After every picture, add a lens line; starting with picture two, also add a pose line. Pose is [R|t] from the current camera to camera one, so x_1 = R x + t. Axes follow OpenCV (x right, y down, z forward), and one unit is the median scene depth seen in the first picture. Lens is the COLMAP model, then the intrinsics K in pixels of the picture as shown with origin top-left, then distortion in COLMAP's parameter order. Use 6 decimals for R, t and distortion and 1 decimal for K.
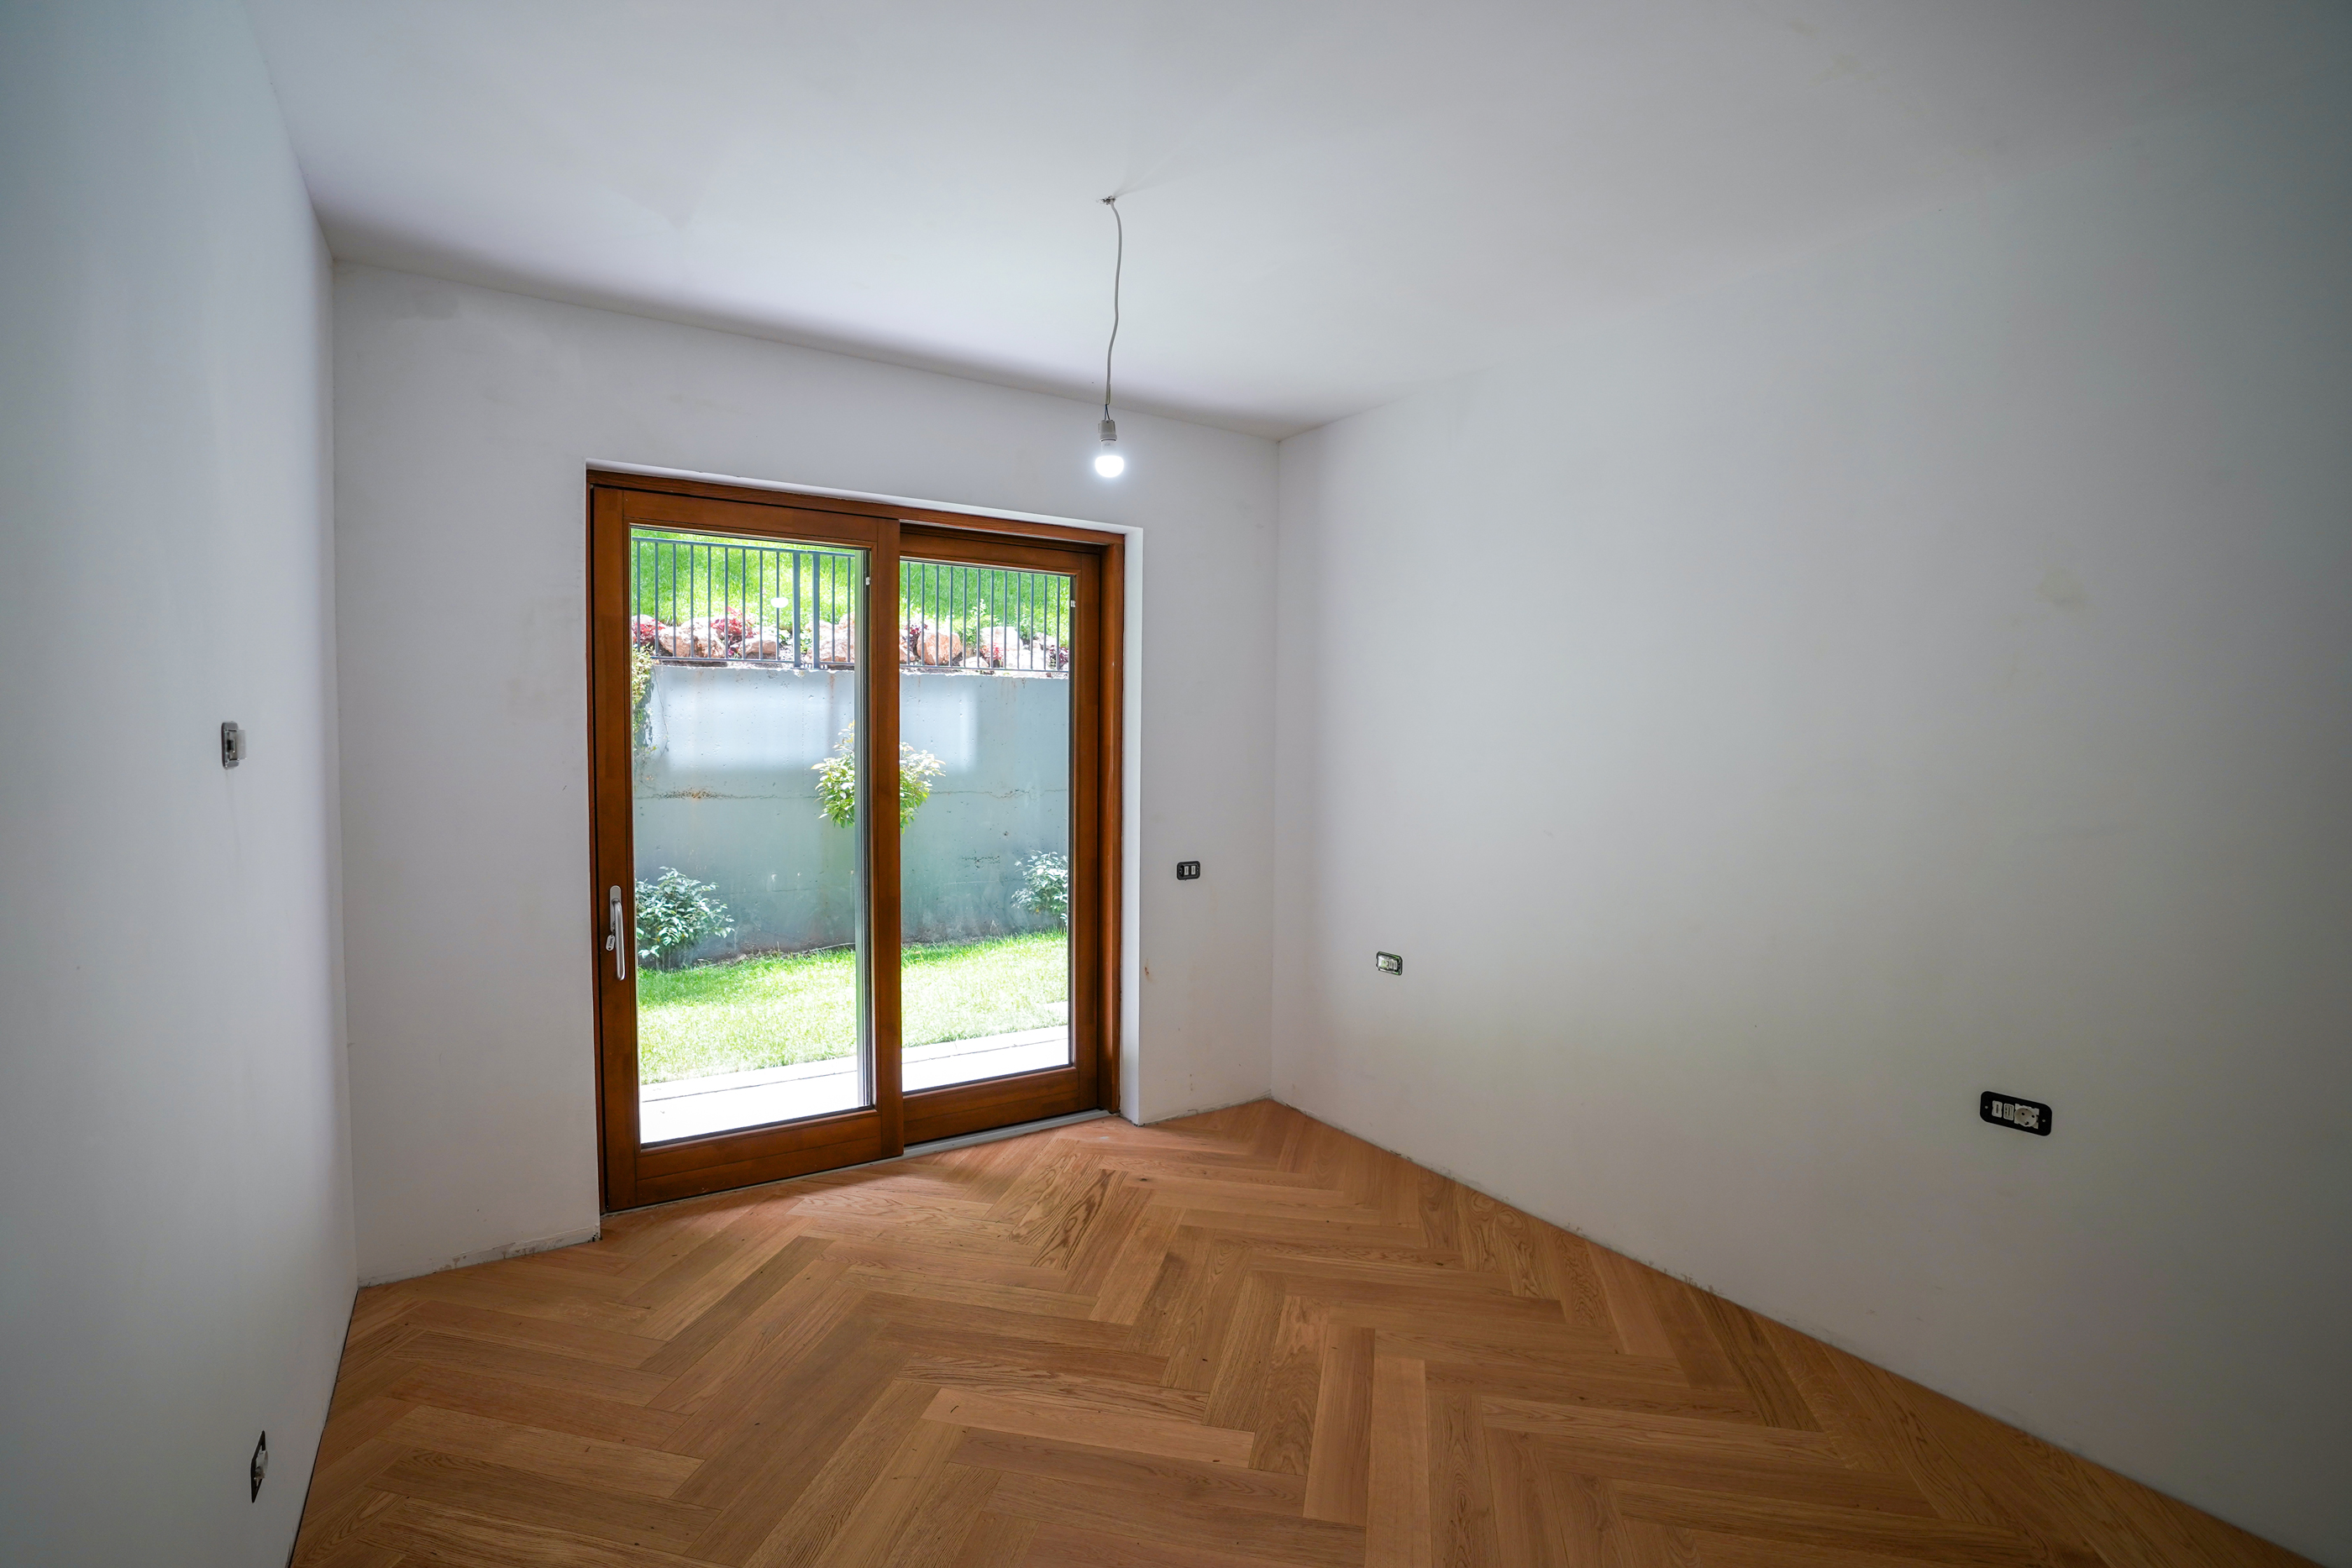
lens RADIAL K [[1084.4, 0, 1160.7], [0, 1084.4, 790.2], [0, 0, 1]] dist [-0.070514, 0.026644]
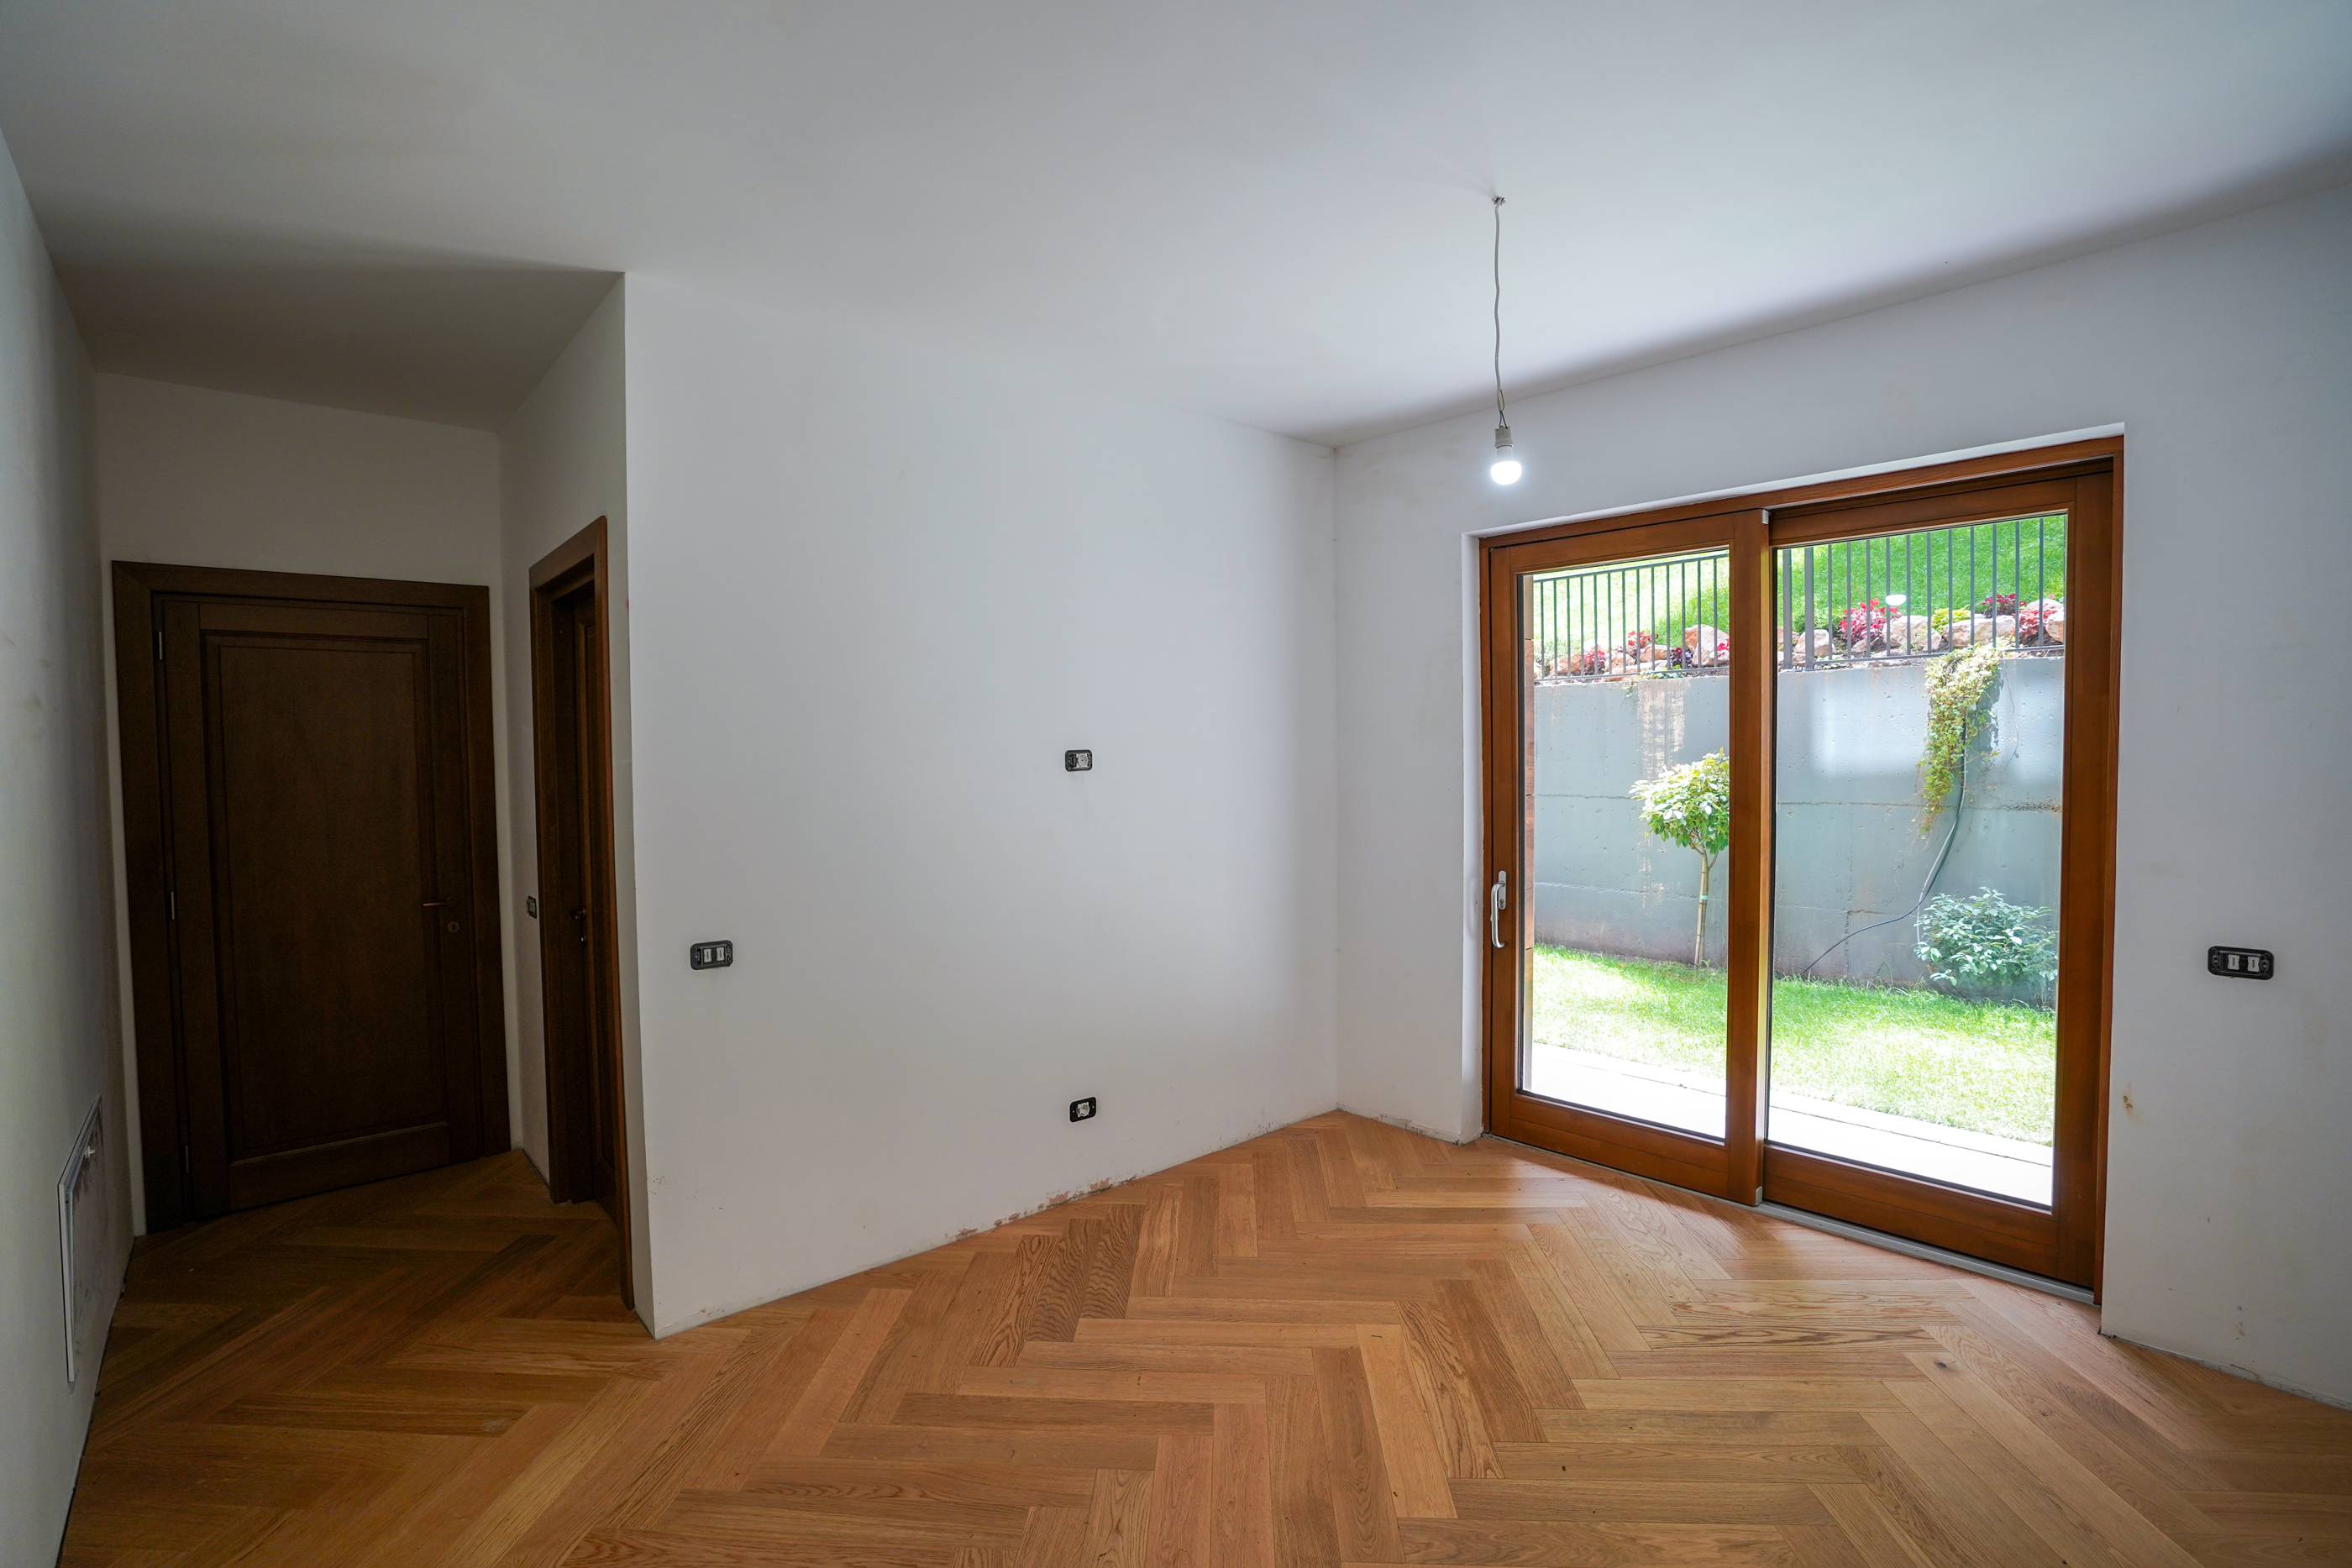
lens RADIAL K [[1084.4, 0, 1160.7], [0, 1084.4, 790.2], [0, 0, 1]] dist [-0.070514, 0.026644]
pose [[0.148533, 0.030100, -0.988449, 0.585114], [-0.030671, 0.999196, 0.025818, -0.020608], [0.988432, 0.026481, 0.149337, 0.379278]]
